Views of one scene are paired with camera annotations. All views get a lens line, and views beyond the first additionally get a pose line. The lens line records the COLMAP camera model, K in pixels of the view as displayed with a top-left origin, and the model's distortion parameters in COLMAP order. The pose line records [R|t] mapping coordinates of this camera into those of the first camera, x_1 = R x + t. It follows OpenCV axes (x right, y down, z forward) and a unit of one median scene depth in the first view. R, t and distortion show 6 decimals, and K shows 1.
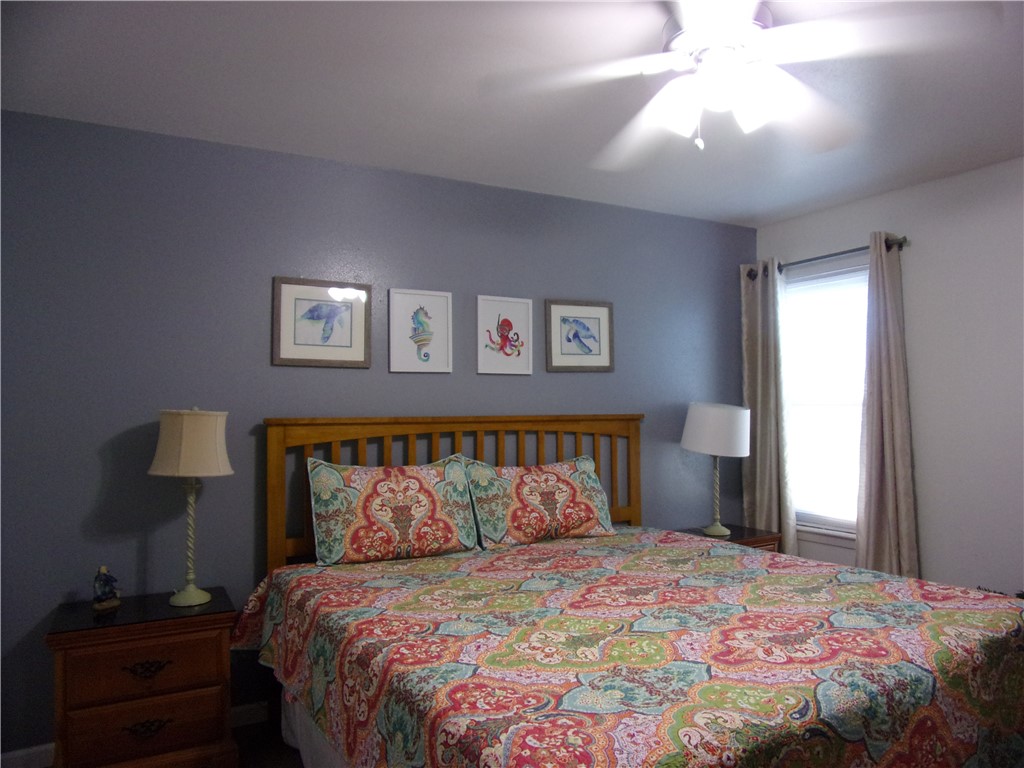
lens RADIAL K [[731.2, 0, 512.0], [0, 731.2, 384.0], [0, 0, 1]] dist [-0.027936, -0.055424]
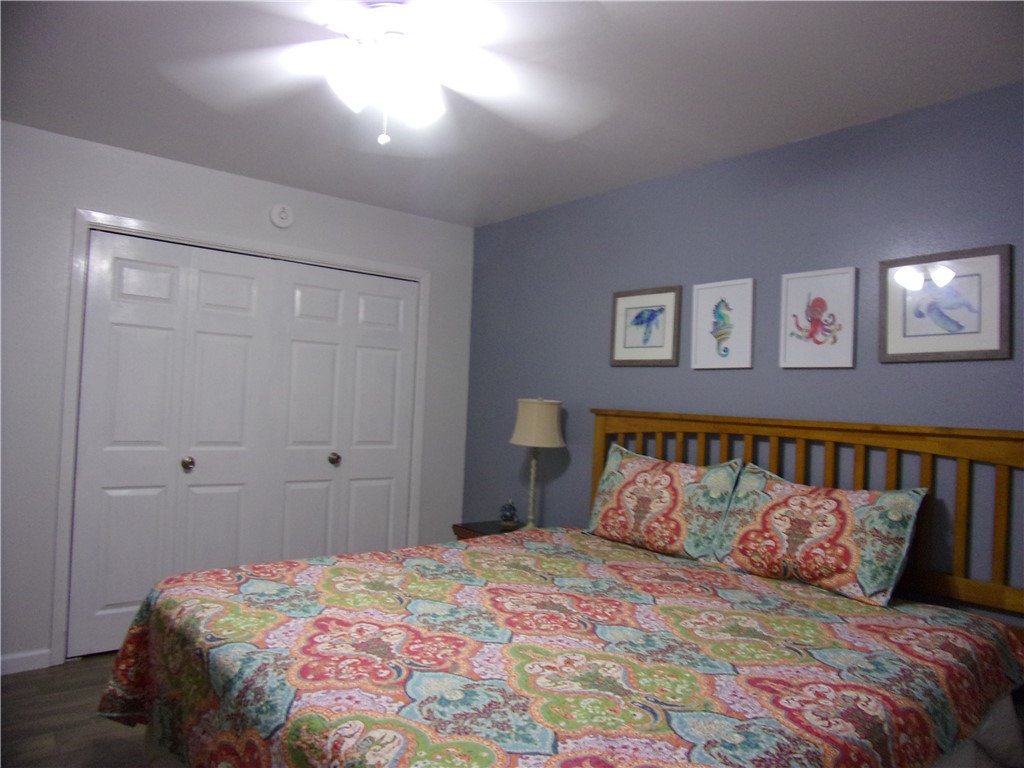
lens RADIAL K [[731.2, 0, 512.0], [0, 731.2, 384.0], [0, 0, 1]] dist [-0.027936, -0.055424]
pose [[0.143199, -0.005627, -0.989678, 0.805842], [-0.003789, 0.999973, -0.006234, 0.011557], [0.989687, 0.004642, 0.143173, 0.626713]]
